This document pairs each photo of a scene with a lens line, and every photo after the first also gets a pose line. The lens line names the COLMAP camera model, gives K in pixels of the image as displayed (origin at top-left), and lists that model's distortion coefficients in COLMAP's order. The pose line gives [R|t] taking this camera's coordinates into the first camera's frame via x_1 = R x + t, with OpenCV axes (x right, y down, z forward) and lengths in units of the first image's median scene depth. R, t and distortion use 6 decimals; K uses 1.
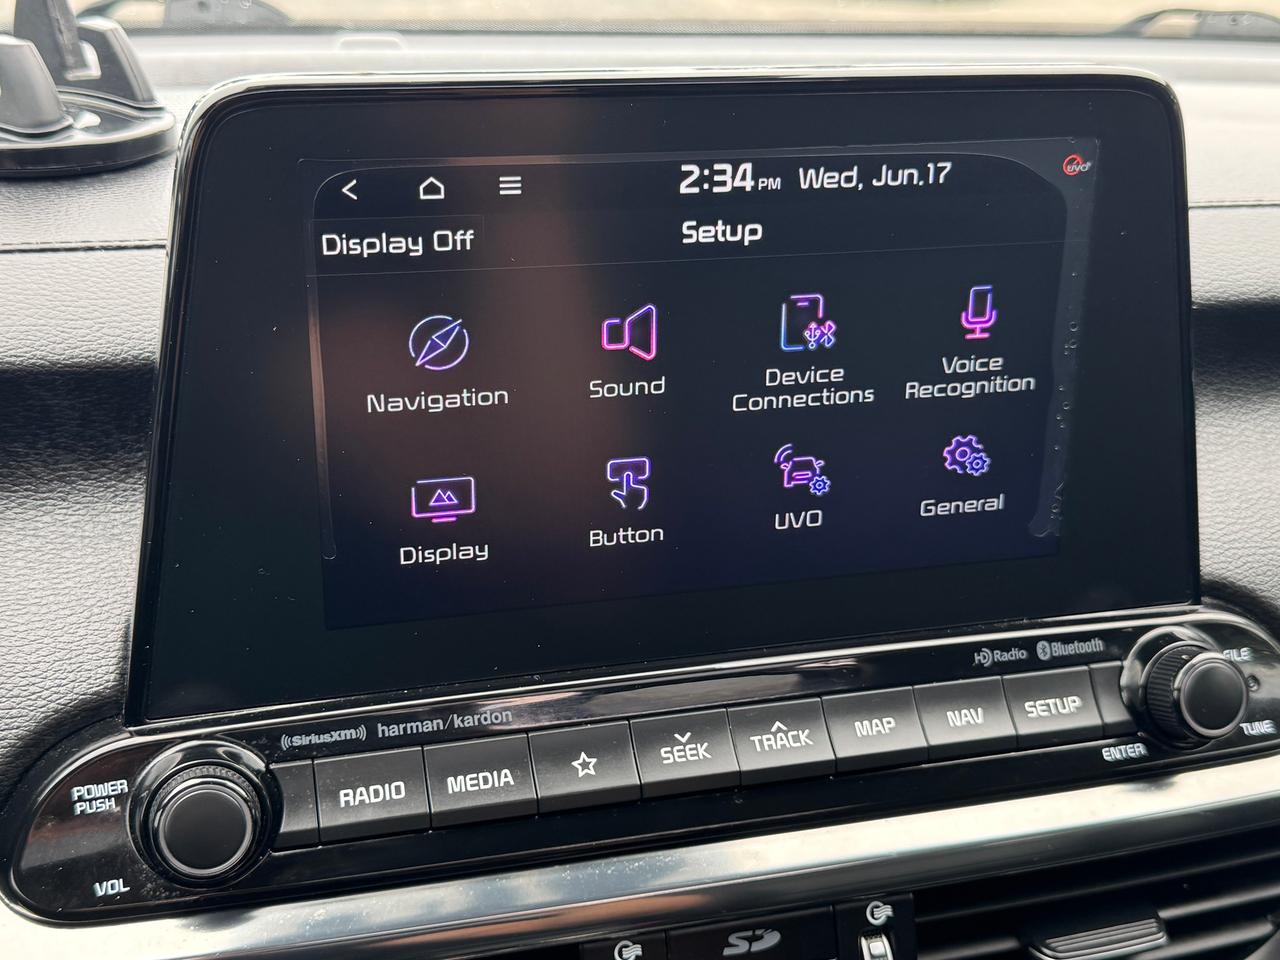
lens RADIAL K [[1579.2, 0, 639.0], [0, 1579.2, 487.7], [0, 0, 1]] dist [0.081934, 0.000000]
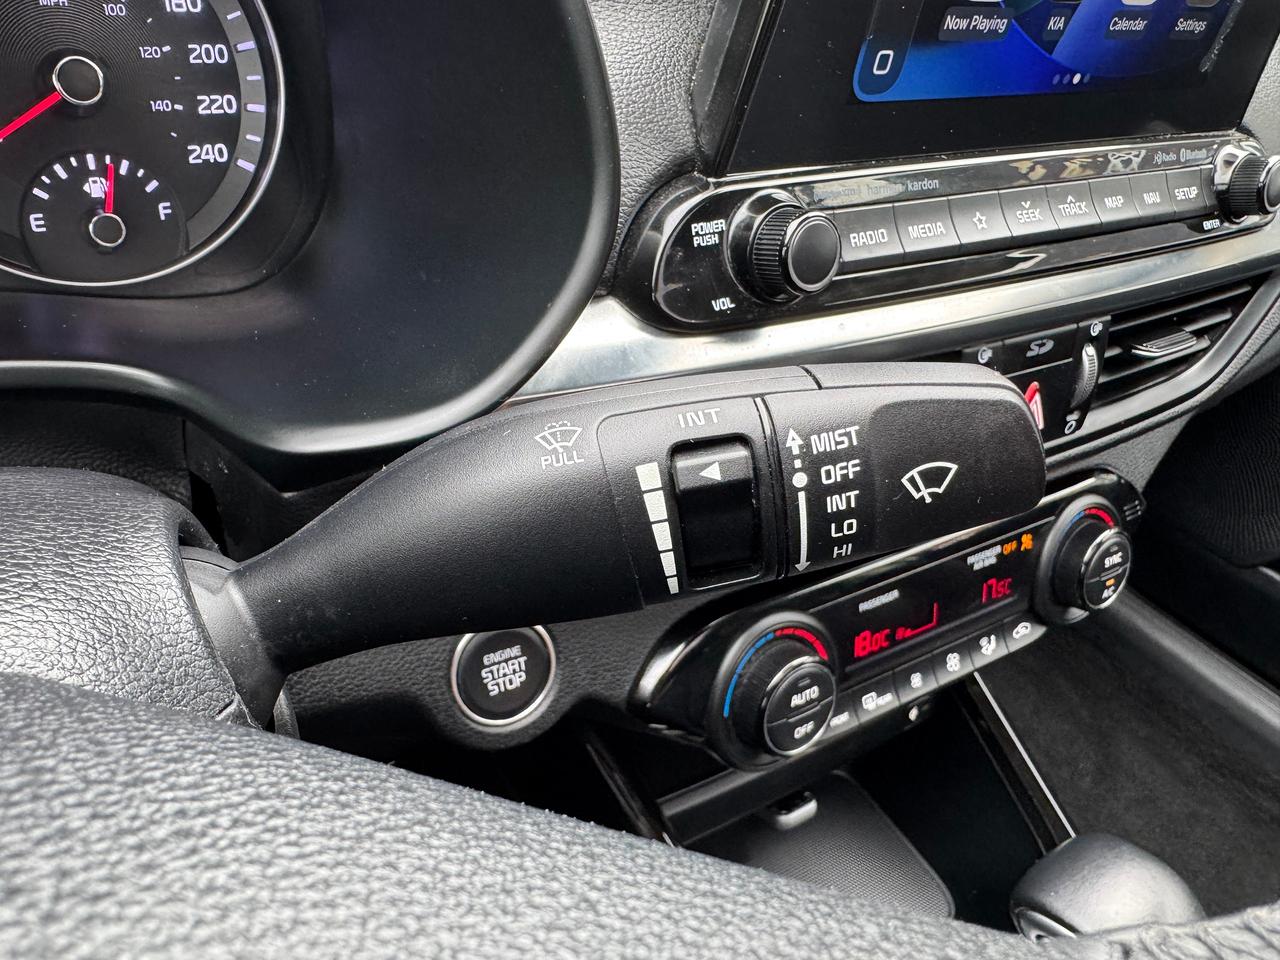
lens RADIAL K [[907.1, 0, 529.2], [0, 907.1, 478.8], [0, 0, 1]] dist [0.004920, -0.010957]
pose [[0.969139, -0.066951, 0.237249, -0.600998], [-0.008583, 0.952665, 0.303901, 0.149018], [-0.246366, -0.296559, 0.922690, 0.298009]]
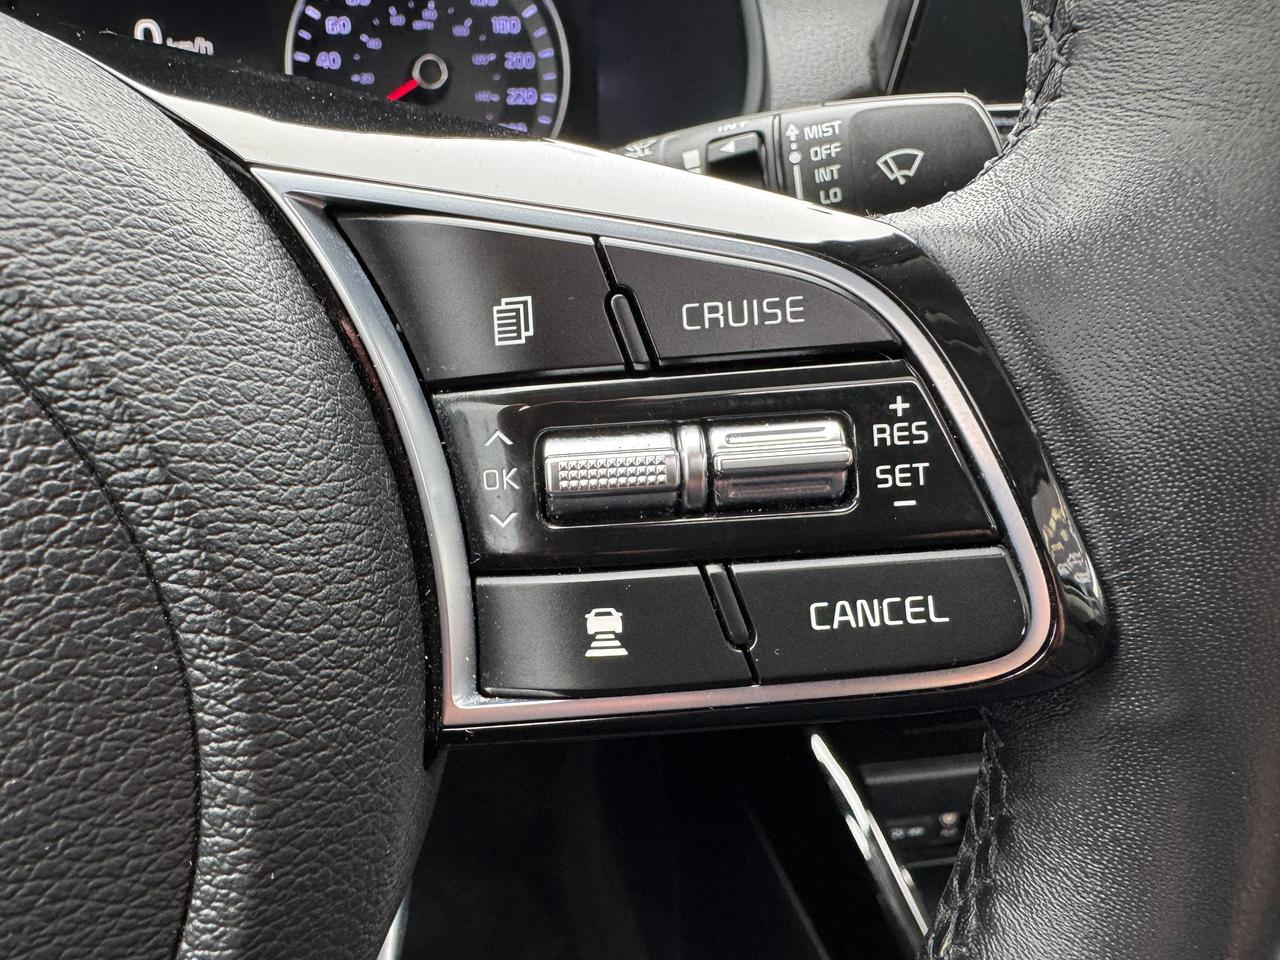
lens RADIAL K [[907.1, 0, 534.3], [0, 907.1, 494.0], [0, 0, 1]] dist [0.004920, -0.010957]
pose [[0.992317, 0.049565, -0.113358, -0.499274], [-0.029315, 0.984348, 0.173779, 0.347899], [0.120197, -0.169121, 0.978239, 0.057937]]
